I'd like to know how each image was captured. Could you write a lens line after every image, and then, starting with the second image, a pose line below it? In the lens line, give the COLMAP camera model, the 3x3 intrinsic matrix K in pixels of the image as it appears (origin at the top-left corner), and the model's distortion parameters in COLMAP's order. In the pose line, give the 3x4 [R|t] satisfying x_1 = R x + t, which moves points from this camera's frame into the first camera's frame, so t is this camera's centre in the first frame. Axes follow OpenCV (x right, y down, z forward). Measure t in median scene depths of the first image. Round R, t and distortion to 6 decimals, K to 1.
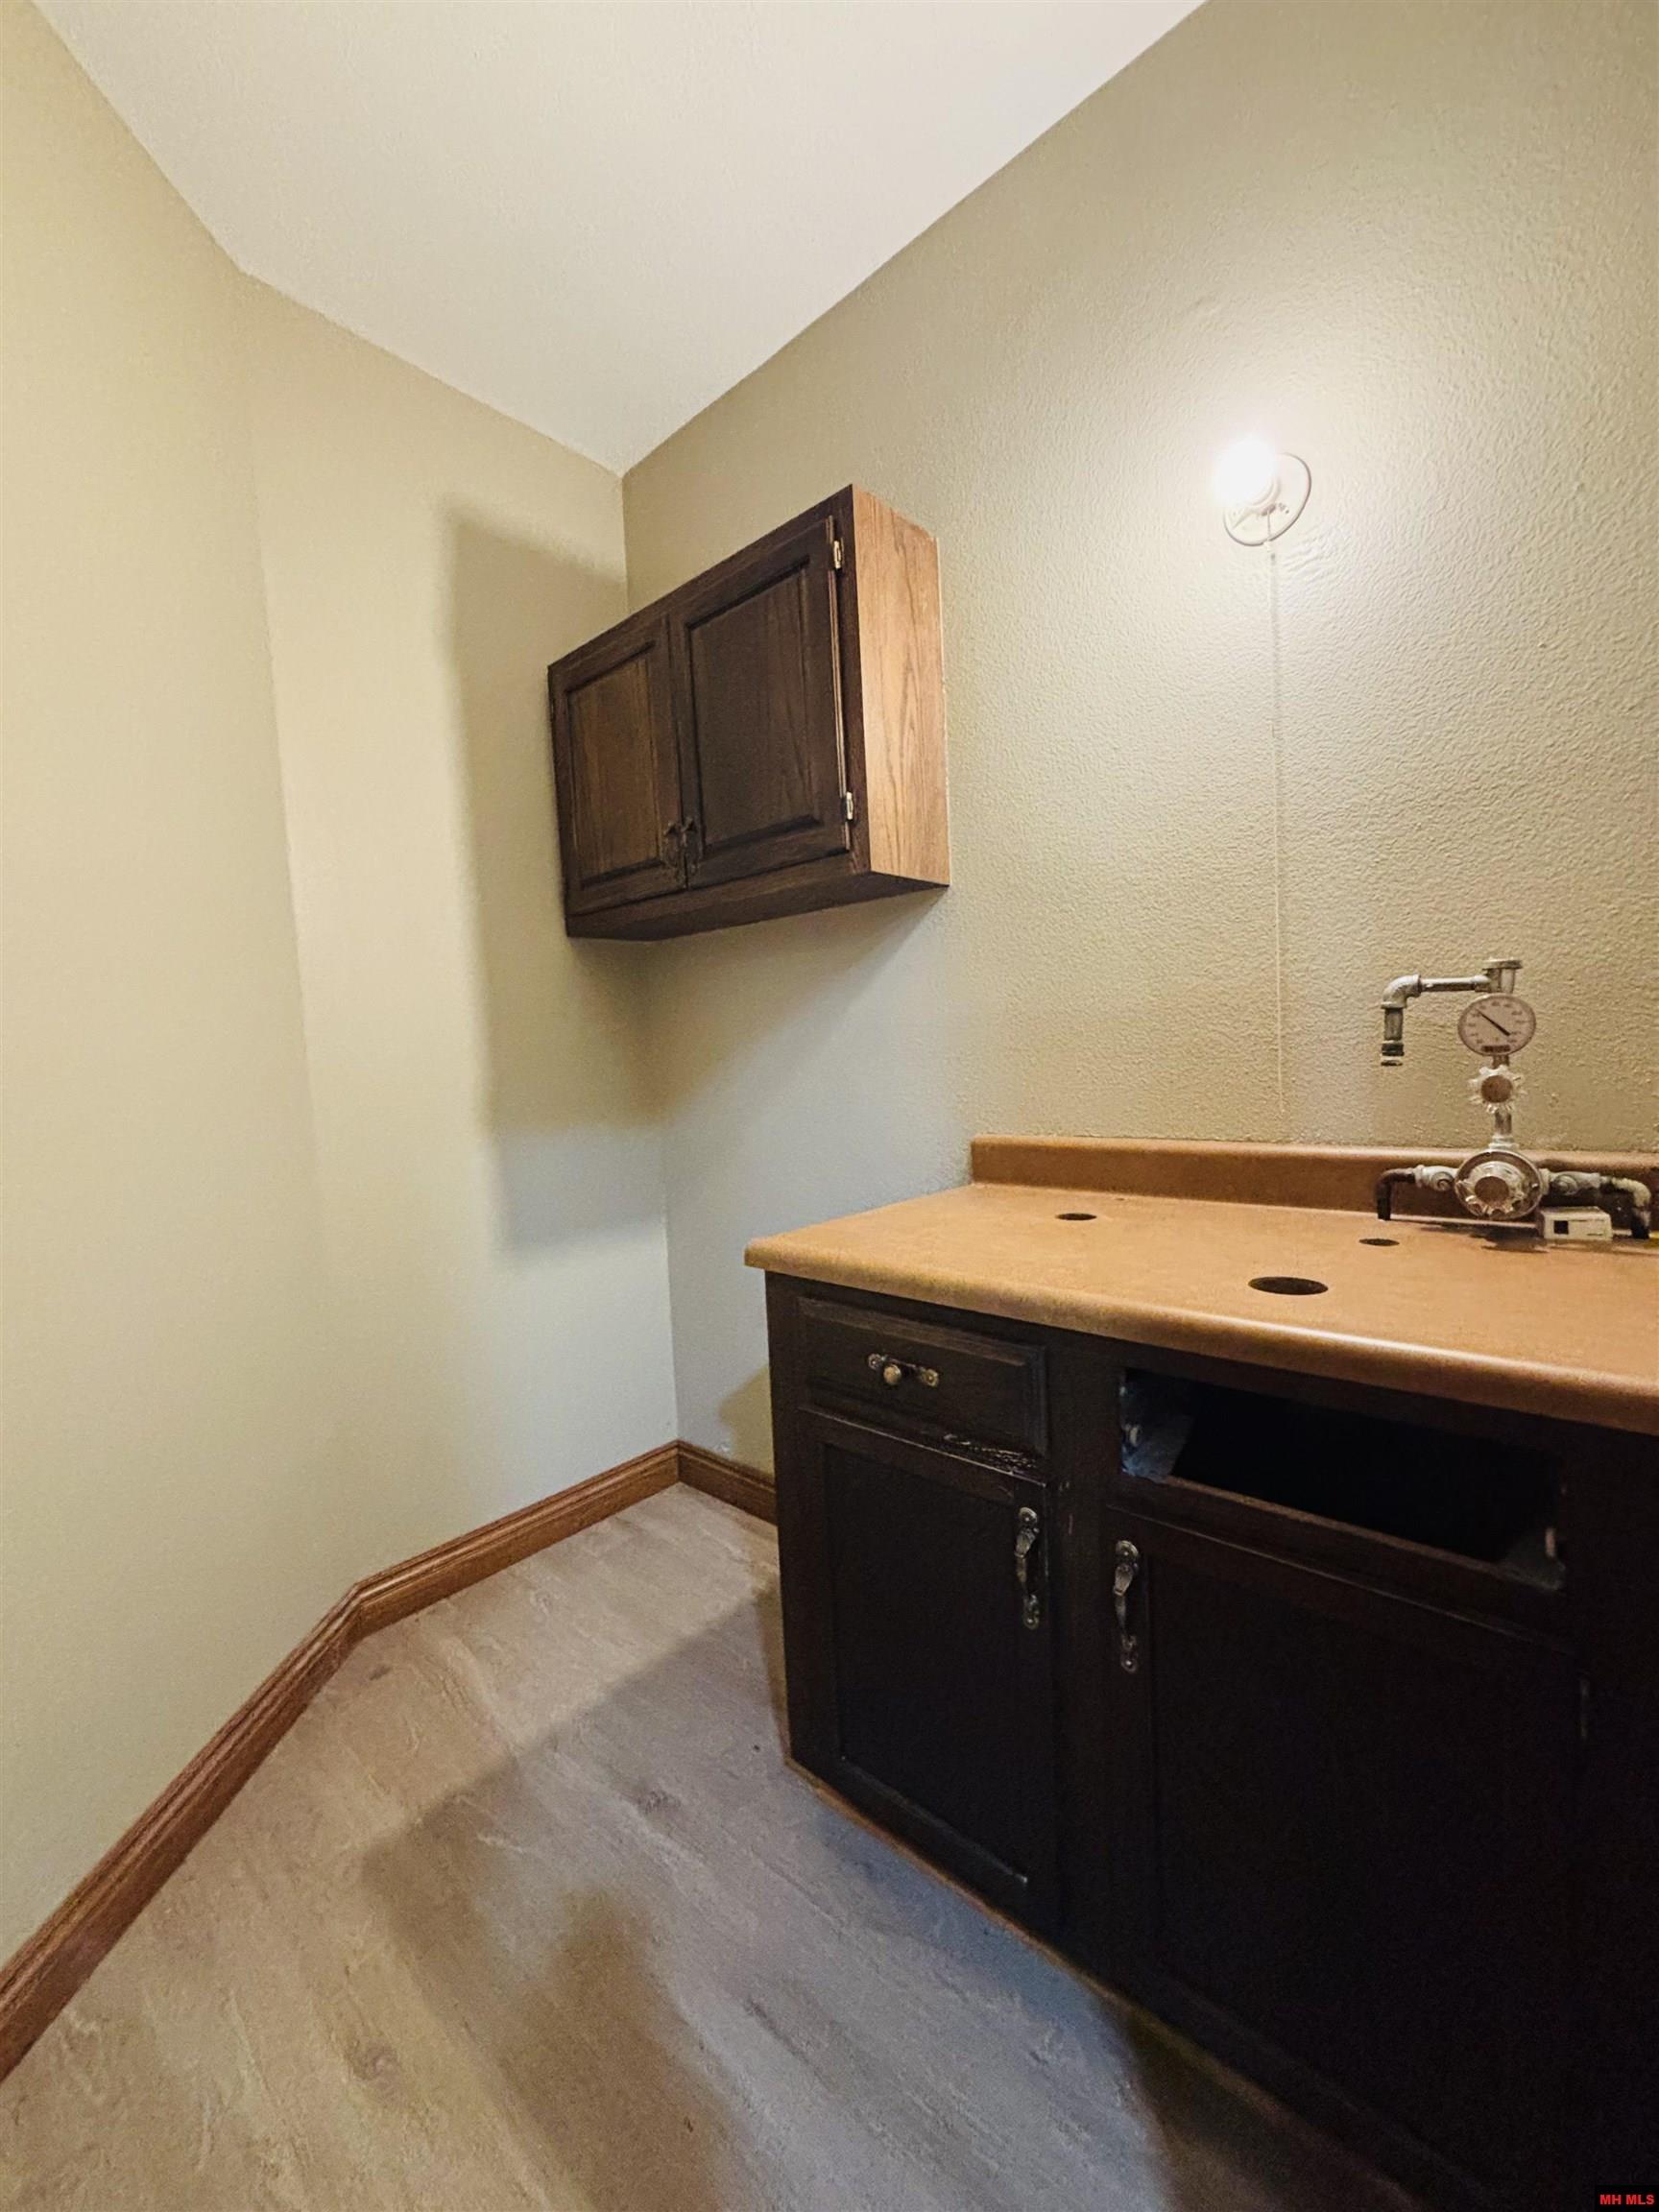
lens RADIAL K [[881.7, 0, 840.6], [0, 881.7, 1105.7], [0, 0, 1]] dist [-0.003939, 0.001351]
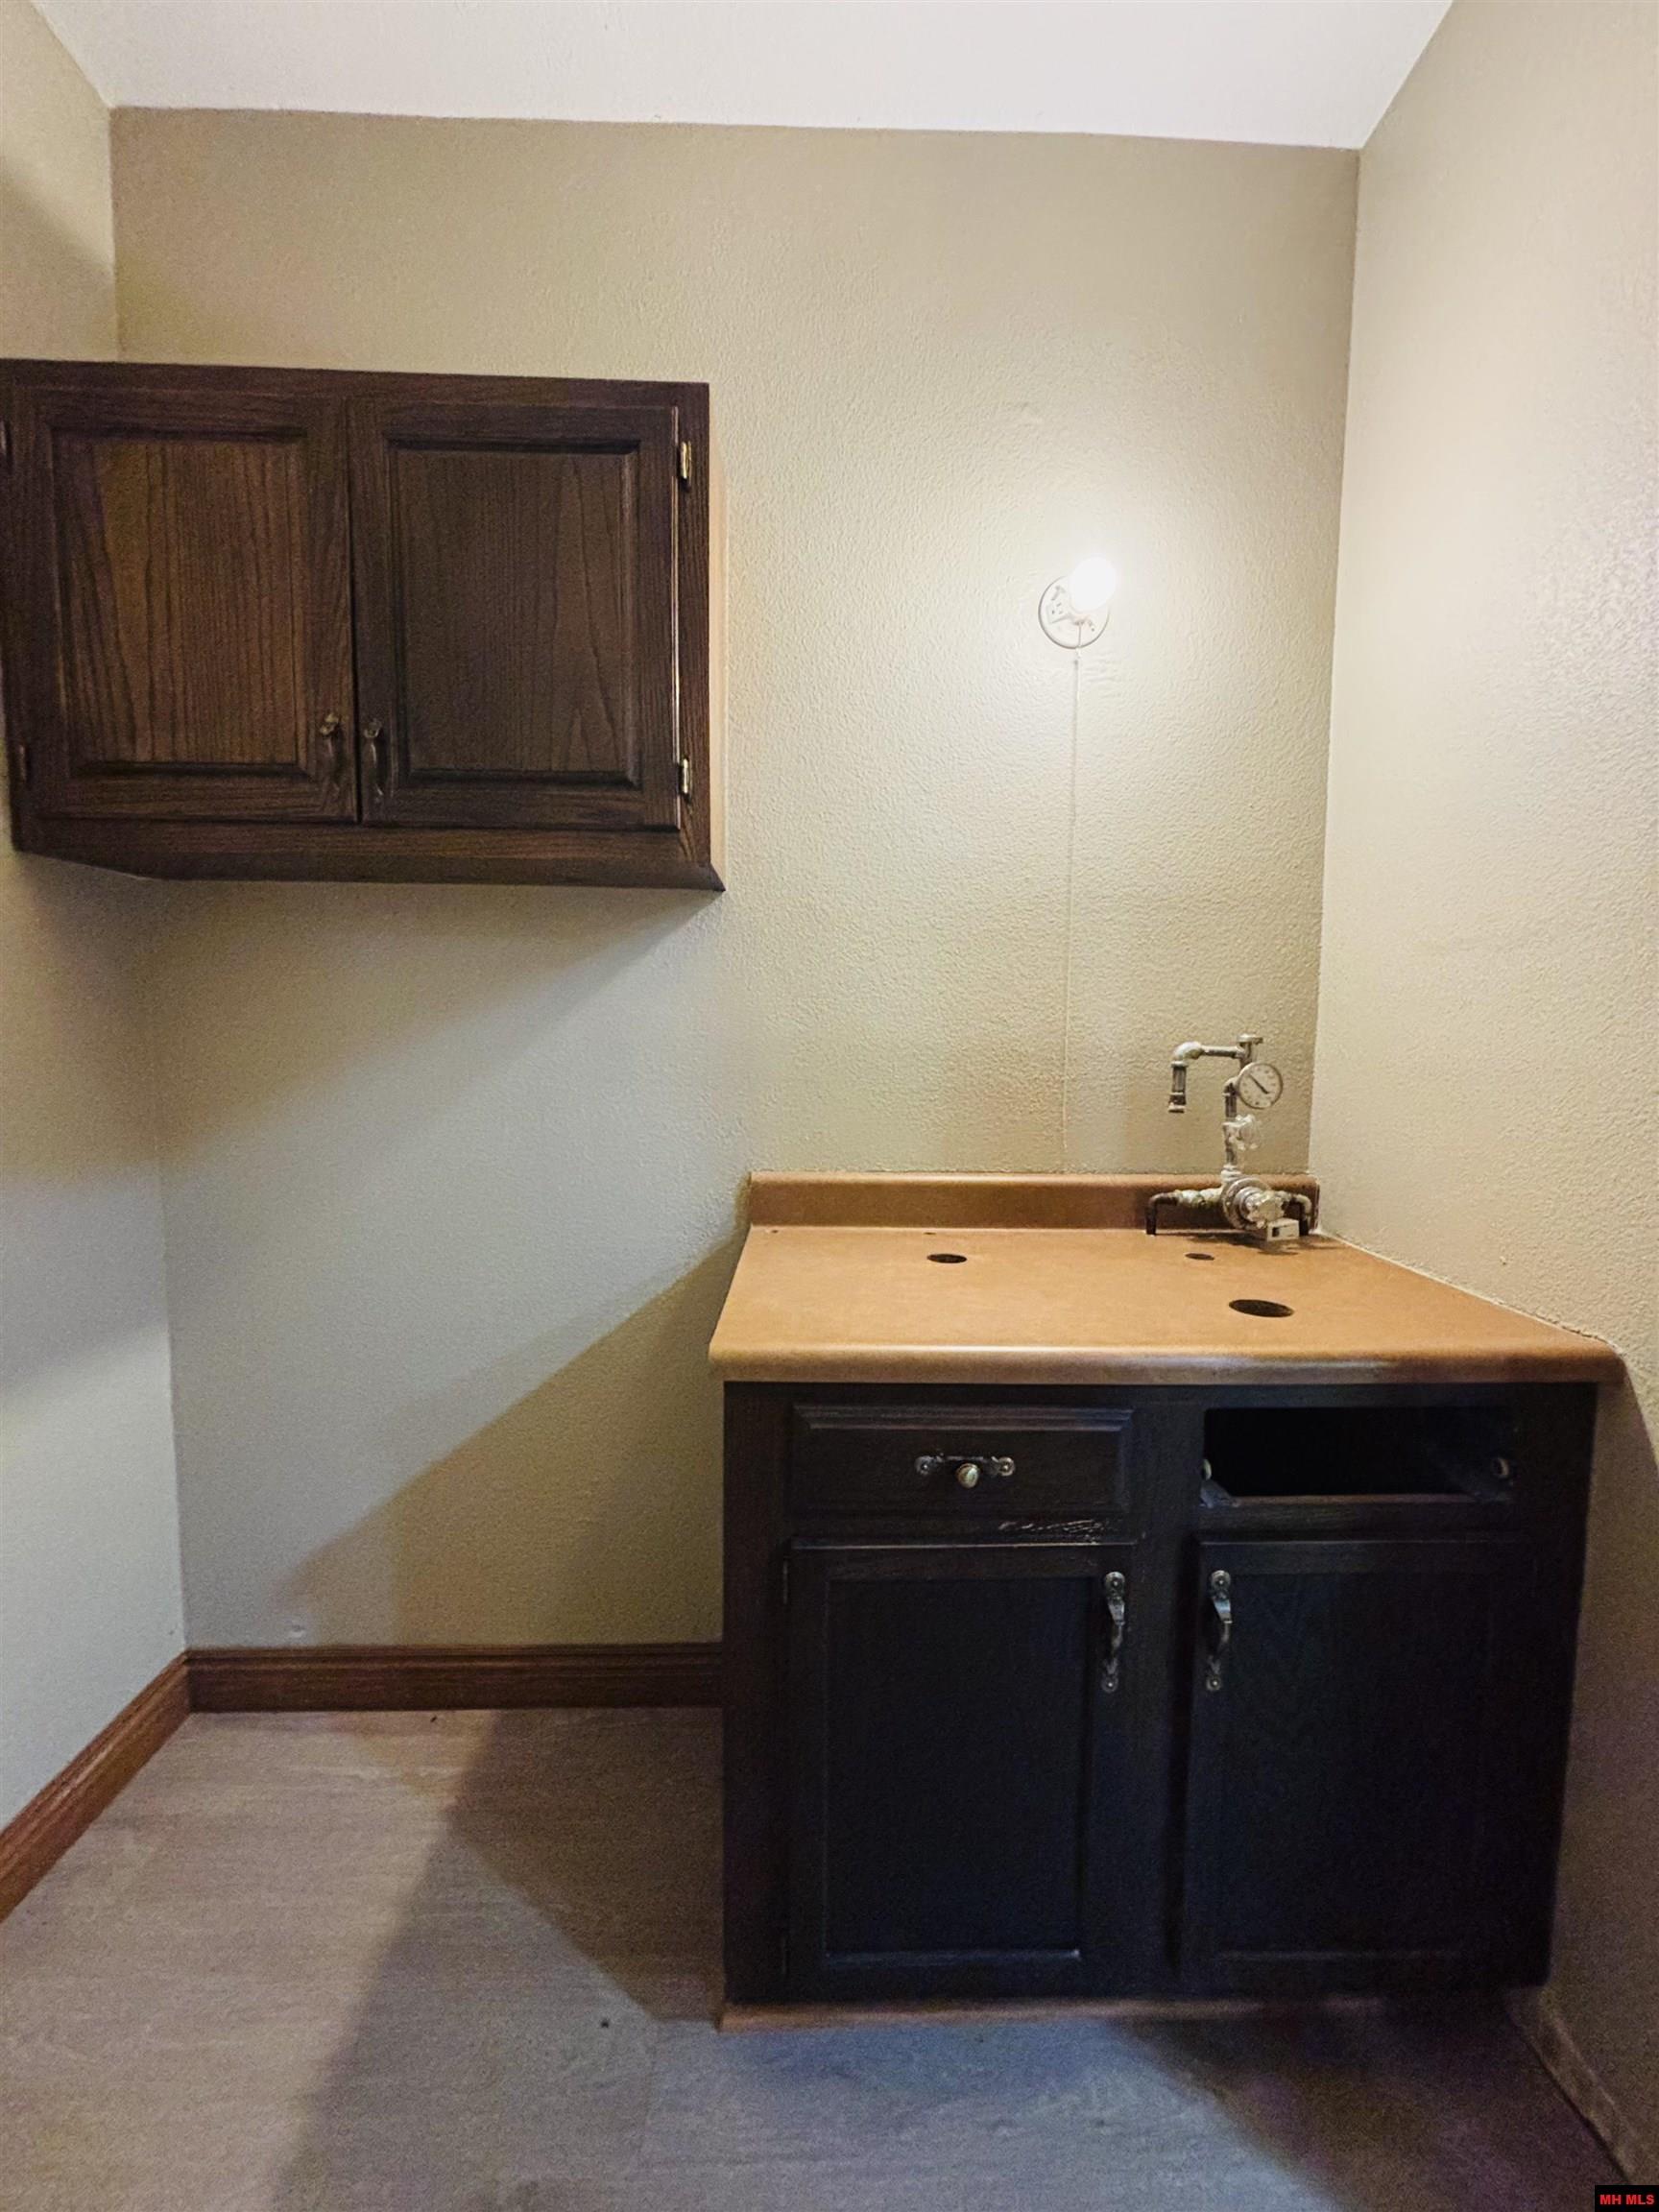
lens RADIAL K [[881.7, 0, 831.3], [0, 881.7, 1103.3], [0, 0, 1]] dist [-0.003939, 0.001351]
pose [[0.732457, 0.003415, 0.680805, -0.505680], [-0.004693, 0.999989, 0.000032, -0.048429], [-0.680797, -0.003218, 0.732465, 0.363826]]
